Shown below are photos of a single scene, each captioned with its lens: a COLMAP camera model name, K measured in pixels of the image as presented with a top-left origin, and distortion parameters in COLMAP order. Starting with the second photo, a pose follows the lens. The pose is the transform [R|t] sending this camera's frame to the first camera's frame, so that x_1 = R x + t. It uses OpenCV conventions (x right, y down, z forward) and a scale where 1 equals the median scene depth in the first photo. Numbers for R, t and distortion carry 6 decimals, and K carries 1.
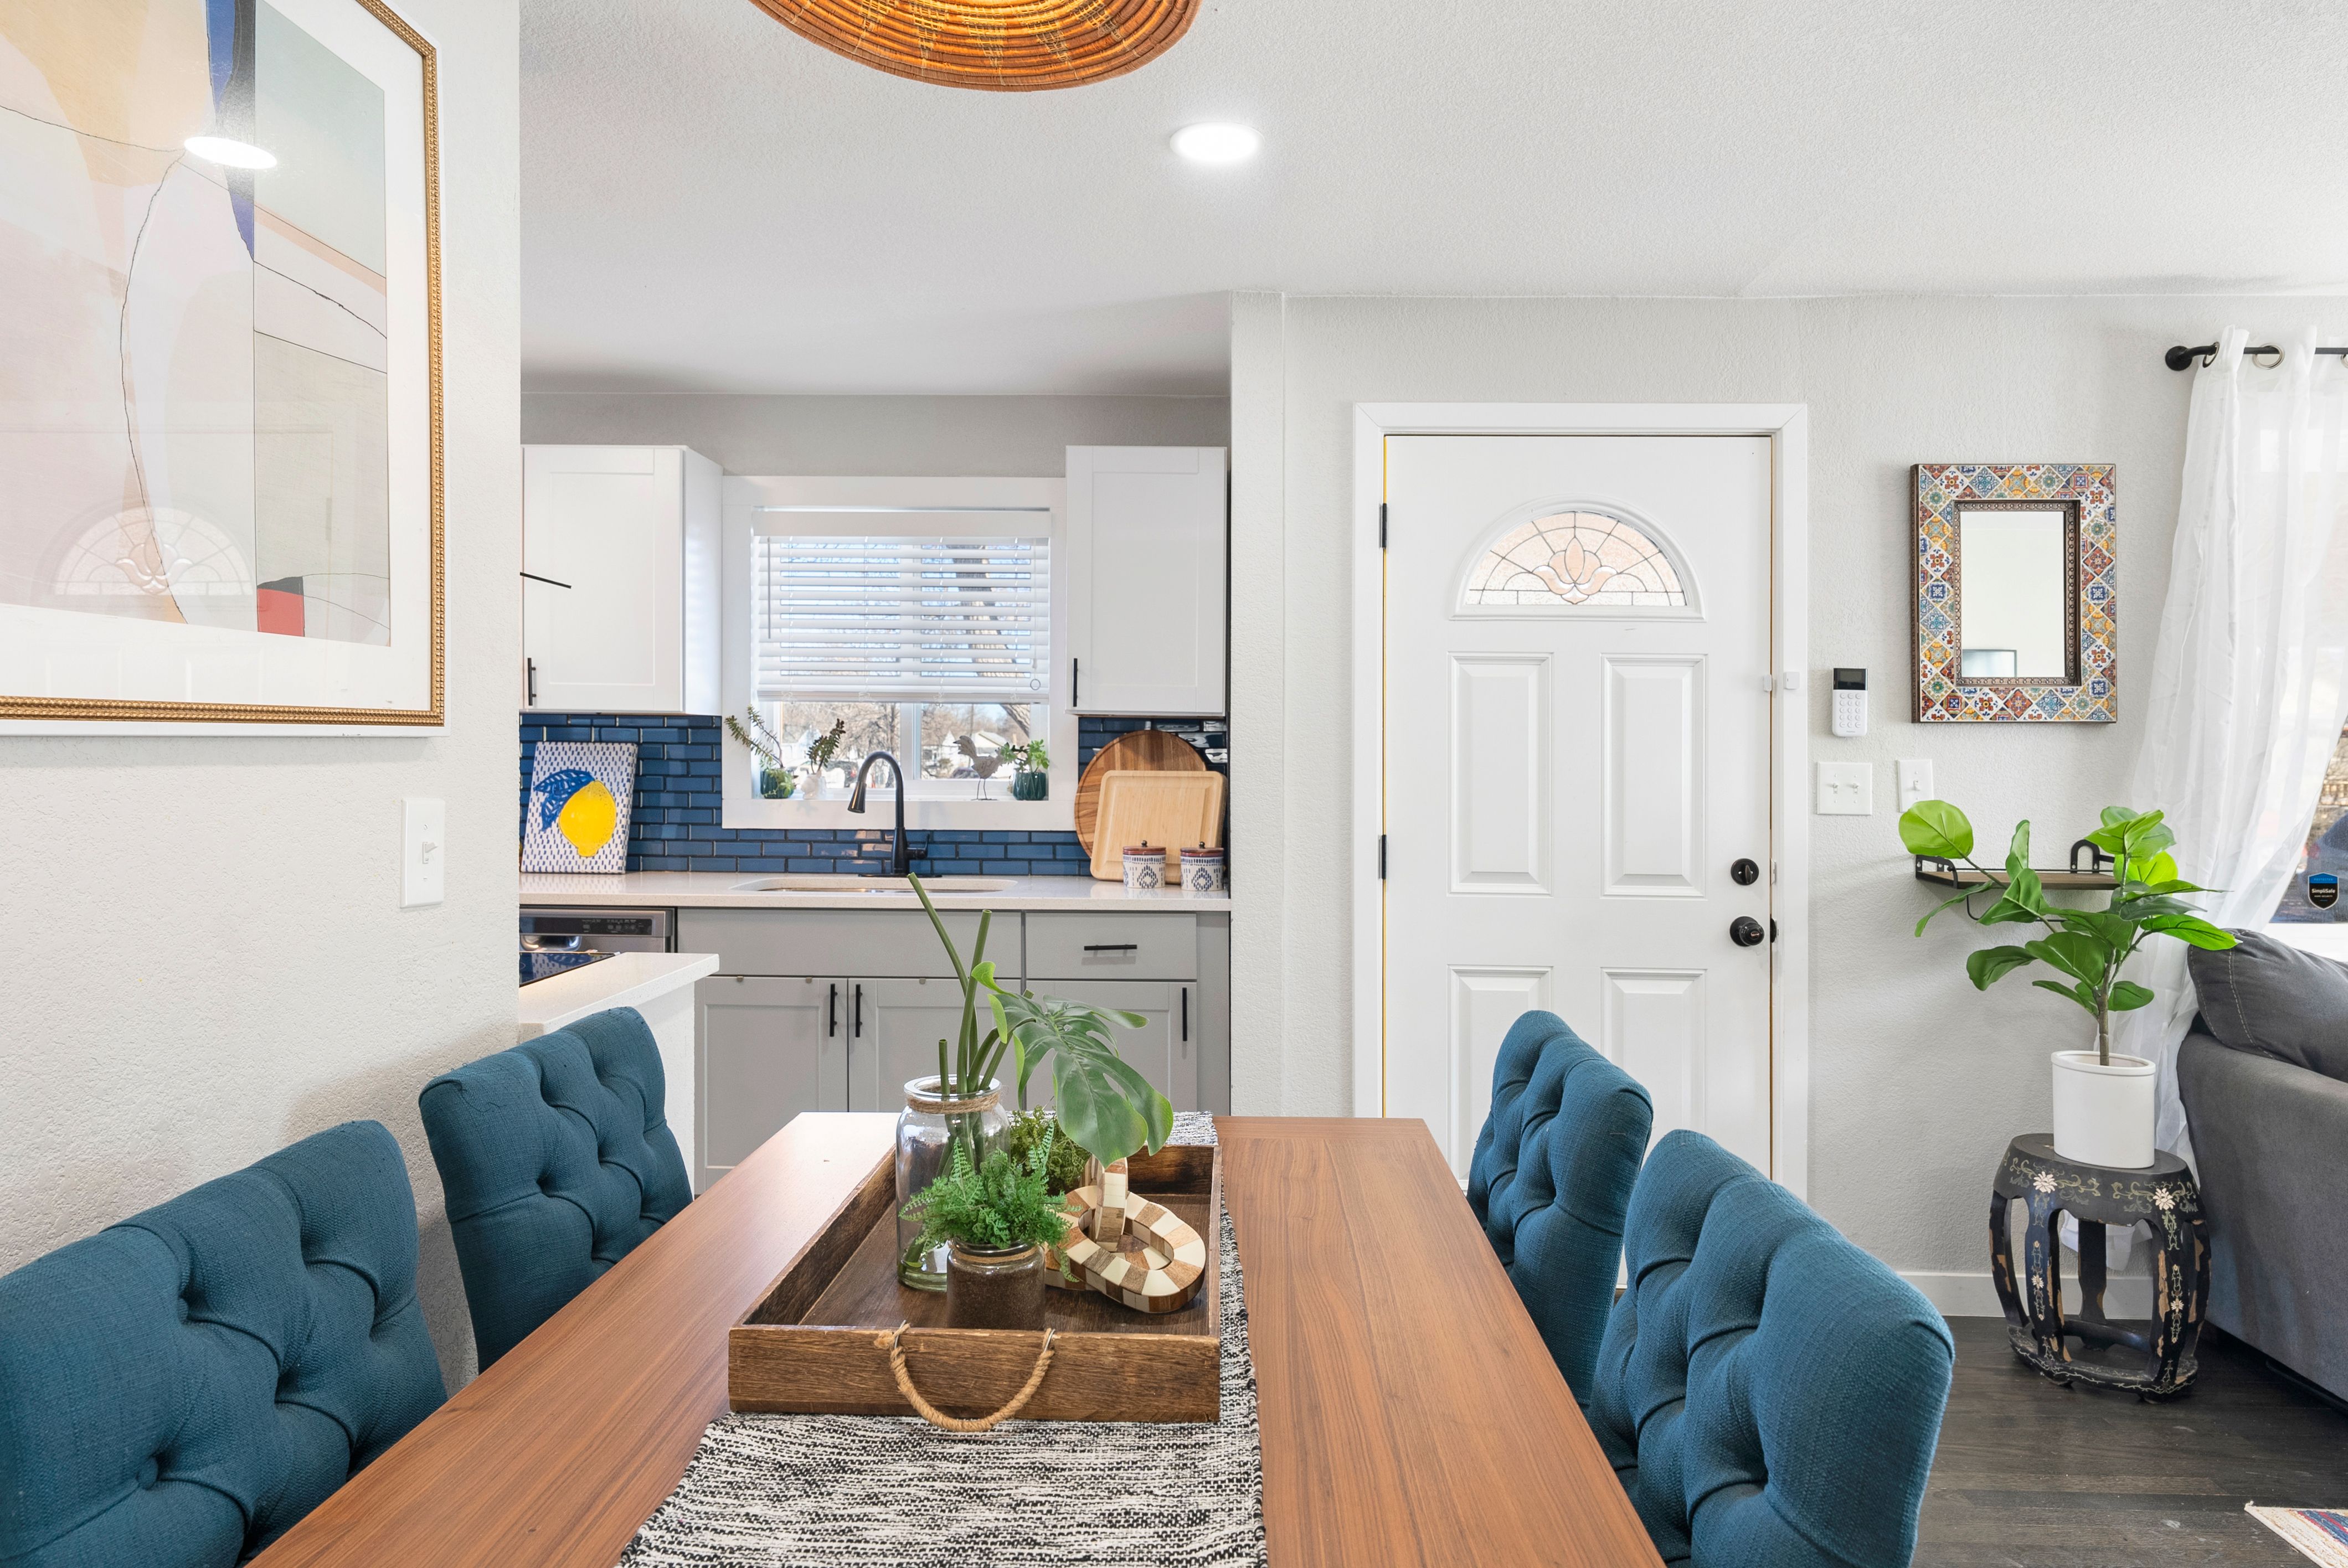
lens RADIAL K [[1368.7, 0, 1177.6], [0, 1368.7, 778.5], [0, 0, 1]] dist [0.001067, -0.000494]
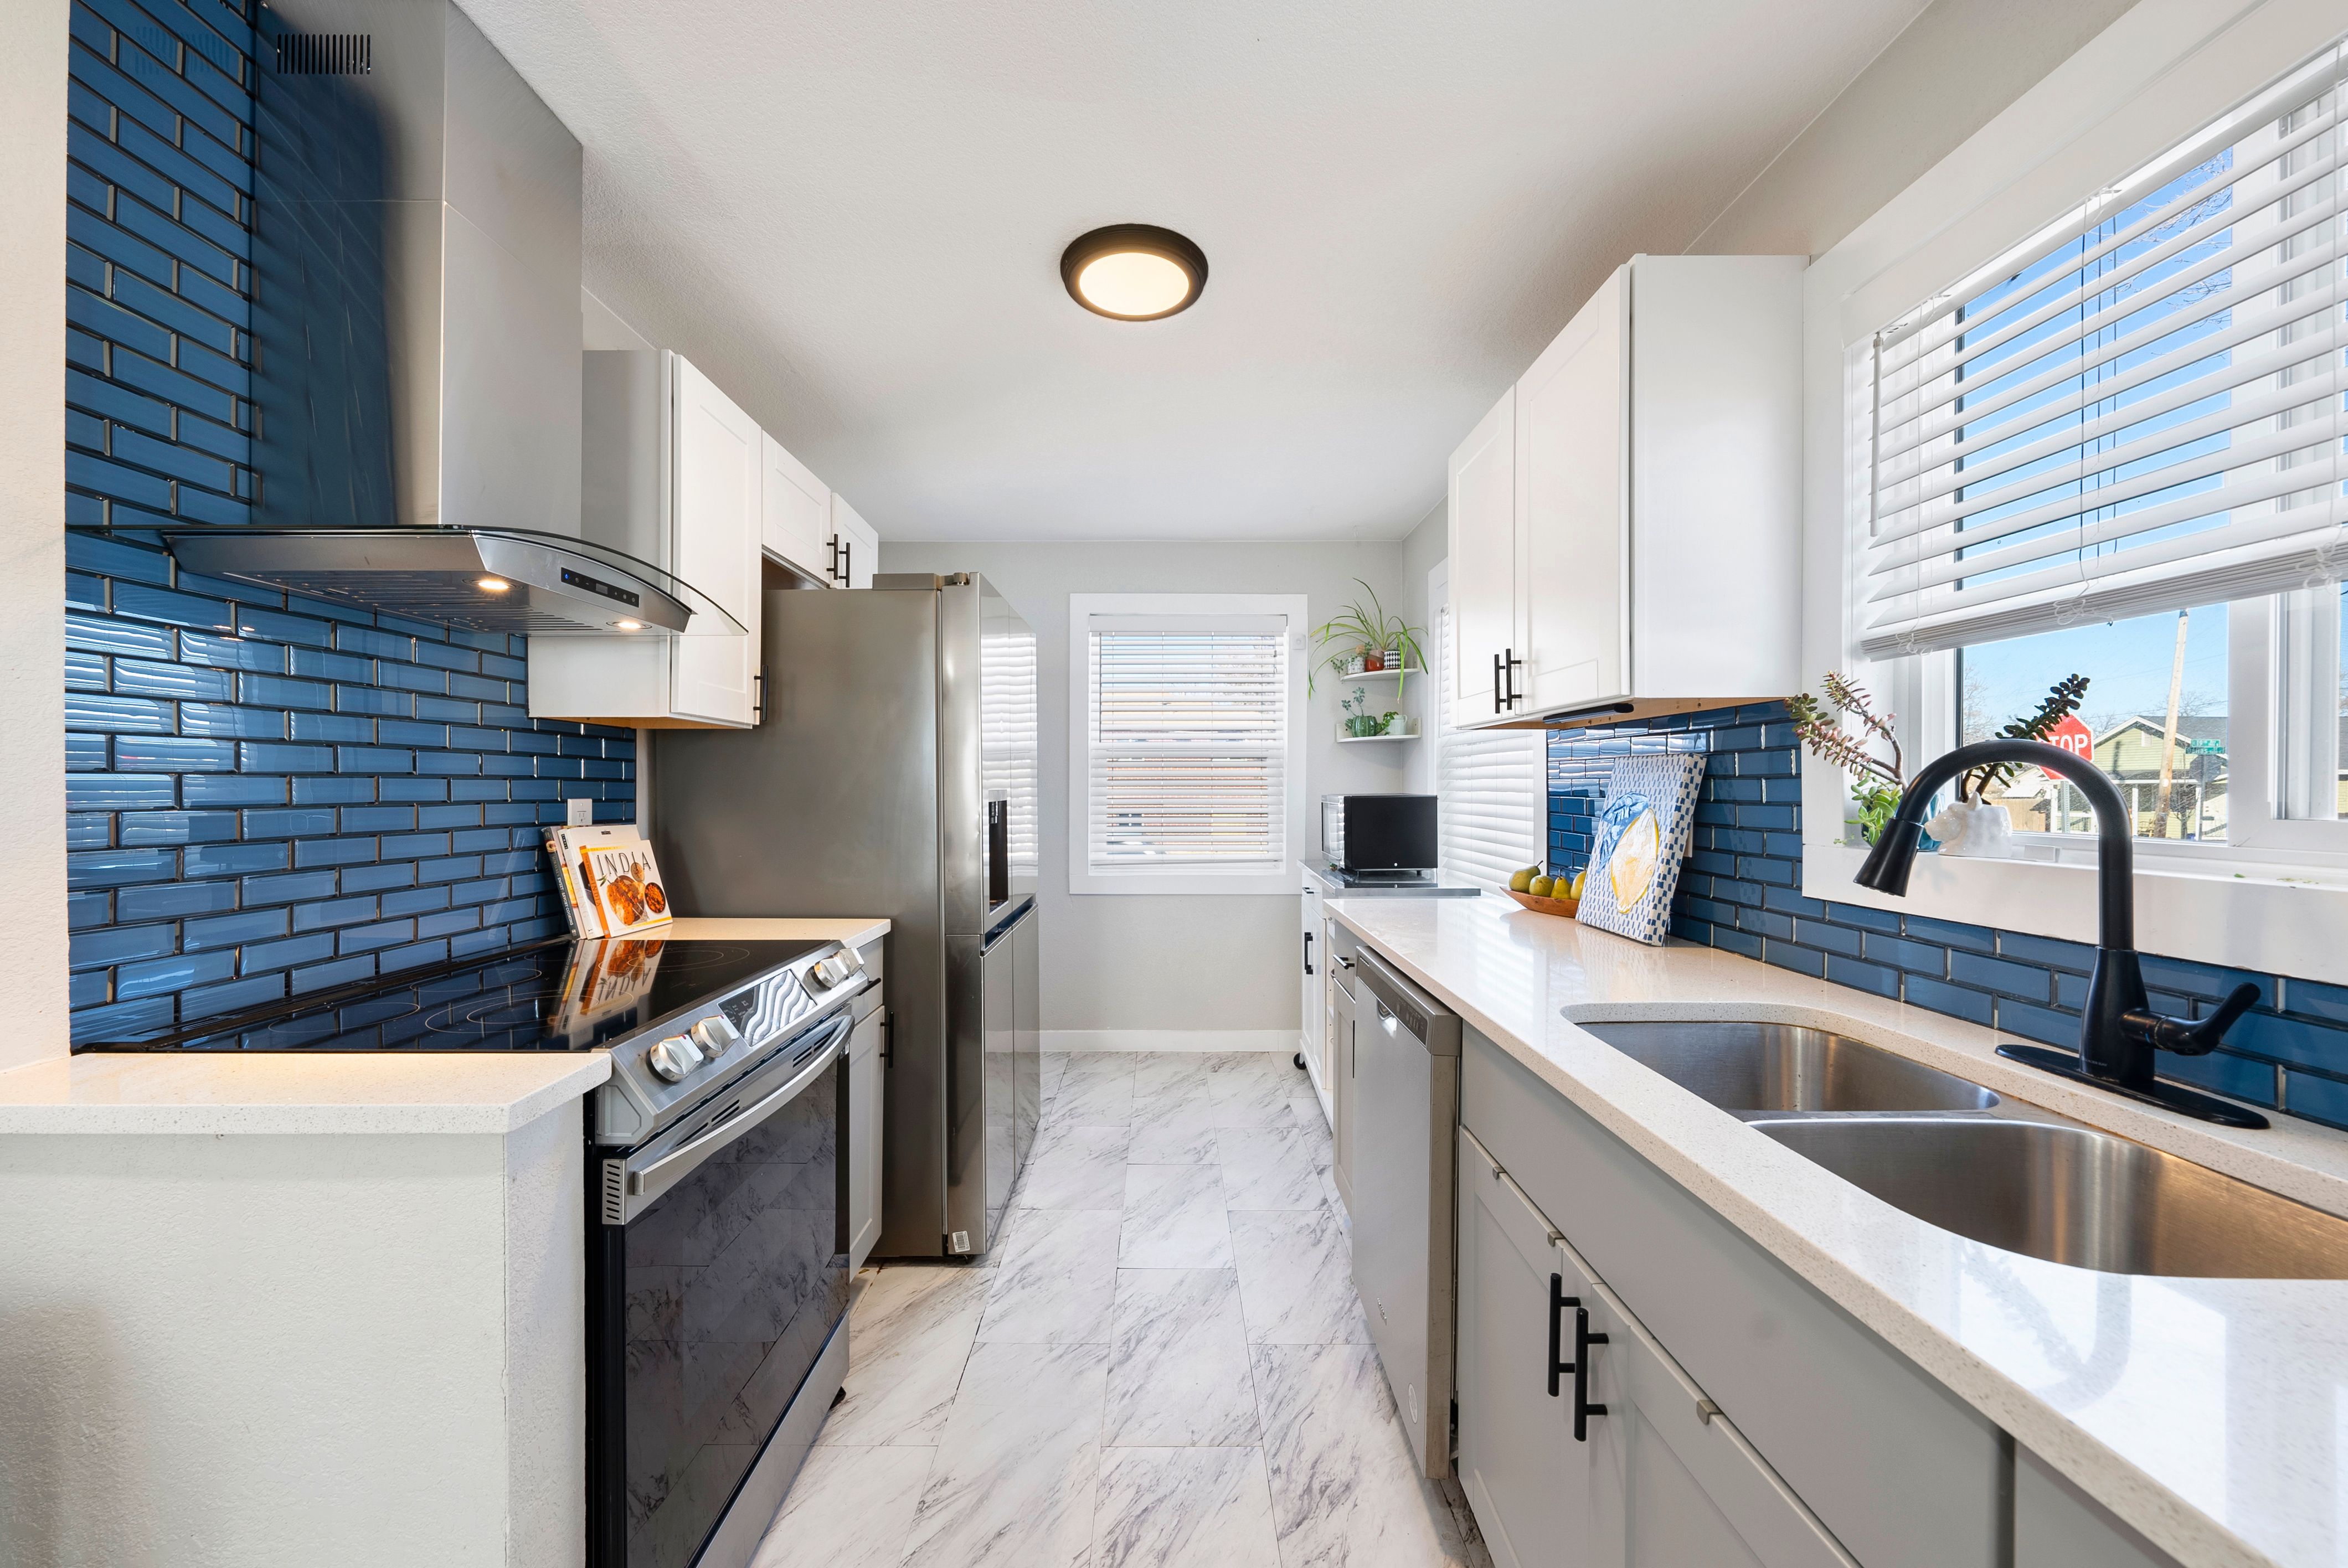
lens RADIAL K [[885.7, 0, 1172.9], [0, 885.7, 790.9], [0, 0, 1]] dist [-0.003267, -0.000439]
pose [[0.059088, -0.004656, -0.998242, 0.021986], [-0.014656, 0.999877, -0.005531, -0.001445], [0.998145, 0.014957, 0.059012, 0.808213]]
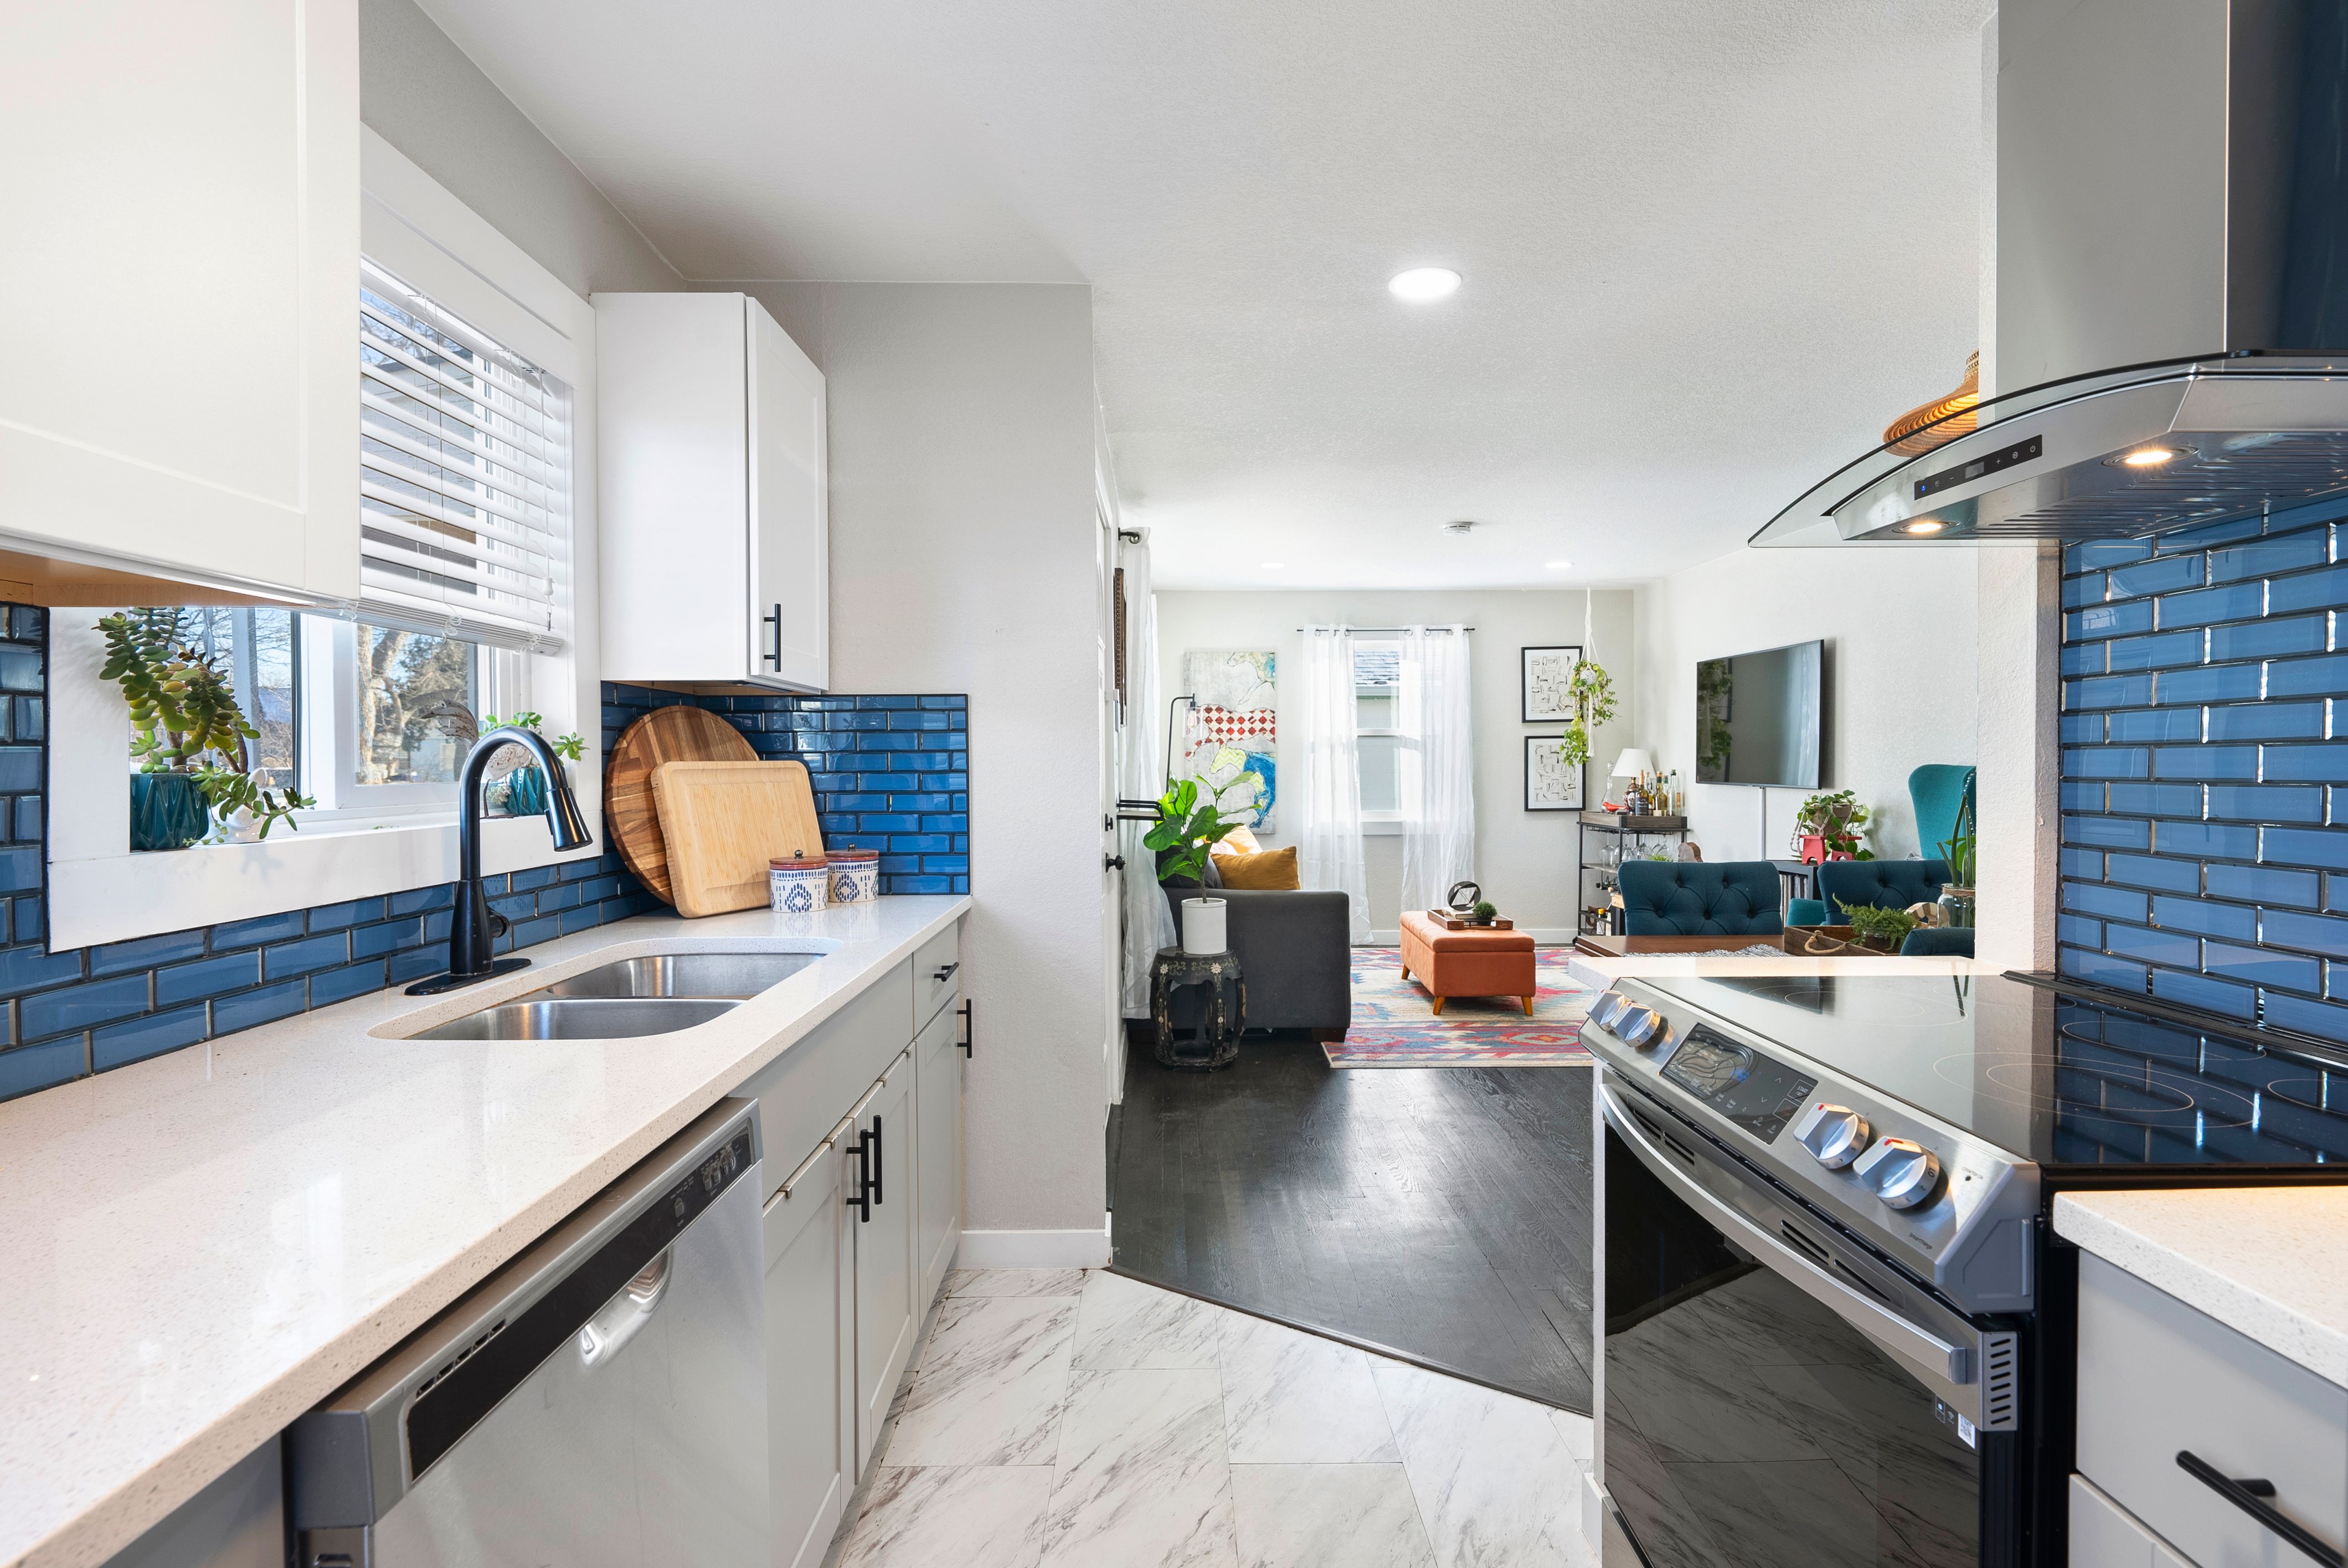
lens RADIAL K [[1146.9, 0, 1176.2], [0, 1146.9, 769.9], [0, 0, 1]] dist [0.000491, -0.000109]
pose [[-0.059784, -0.017003, 0.998066, -0.703101], [0.017929, 0.999675, 0.018105, -0.008581], [-0.998050, 0.018977, -0.059460, 0.842030]]
